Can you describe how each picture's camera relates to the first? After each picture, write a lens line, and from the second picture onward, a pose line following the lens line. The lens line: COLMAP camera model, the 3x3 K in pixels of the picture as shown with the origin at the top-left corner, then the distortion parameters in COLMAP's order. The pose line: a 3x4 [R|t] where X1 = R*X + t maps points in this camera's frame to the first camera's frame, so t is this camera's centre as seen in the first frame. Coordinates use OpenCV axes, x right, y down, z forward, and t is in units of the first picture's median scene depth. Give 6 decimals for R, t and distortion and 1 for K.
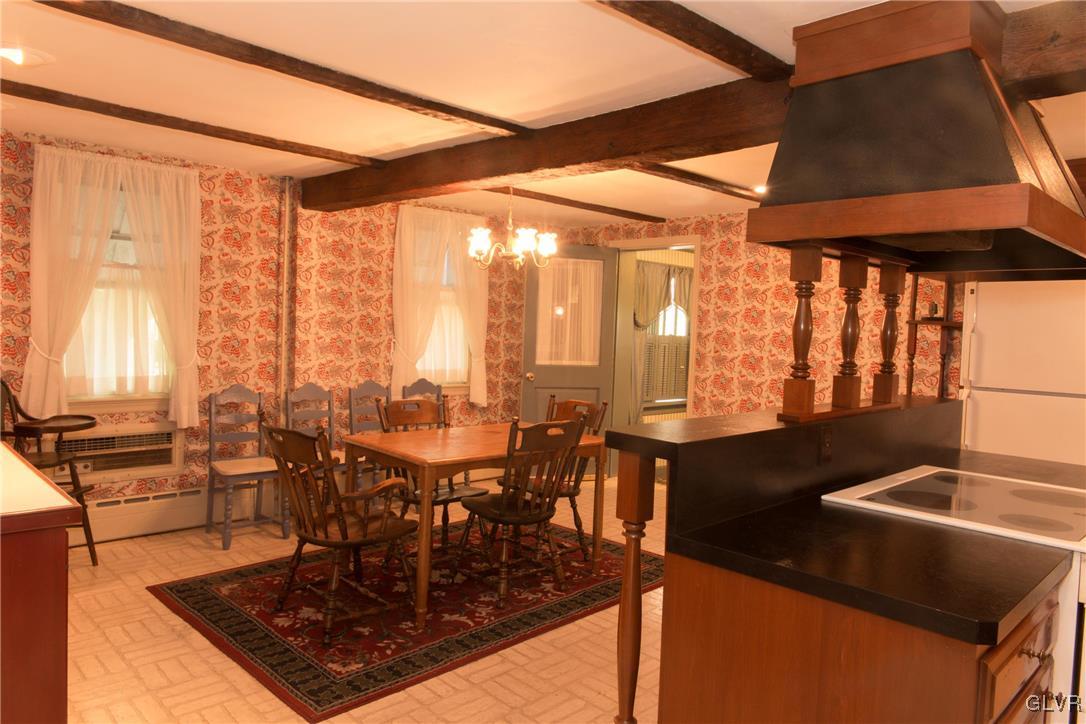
lens RADIAL K [[728.8, 0, 542.6], [0, 728.8, 356.1], [0, 0, 1]] dist [-0.002124, -0.001697]
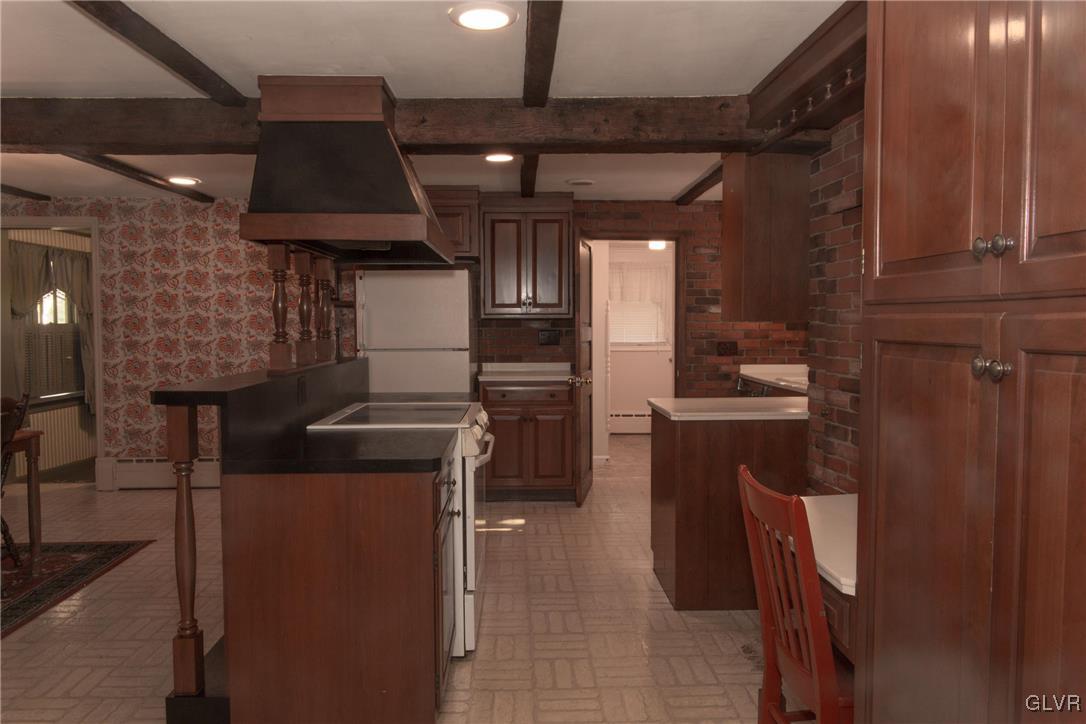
lens RADIAL K [[728.8, 0, 542.6], [0, 728.8, 356.1], [0, 0, 1]] dist [-0.002124, -0.001697]
pose [[0.676650, -0.074635, 0.732513, -0.109733], [0.059053, 0.997146, 0.047049, 0.007284], [-0.733933, 0.011421, 0.679126, -0.092243]]
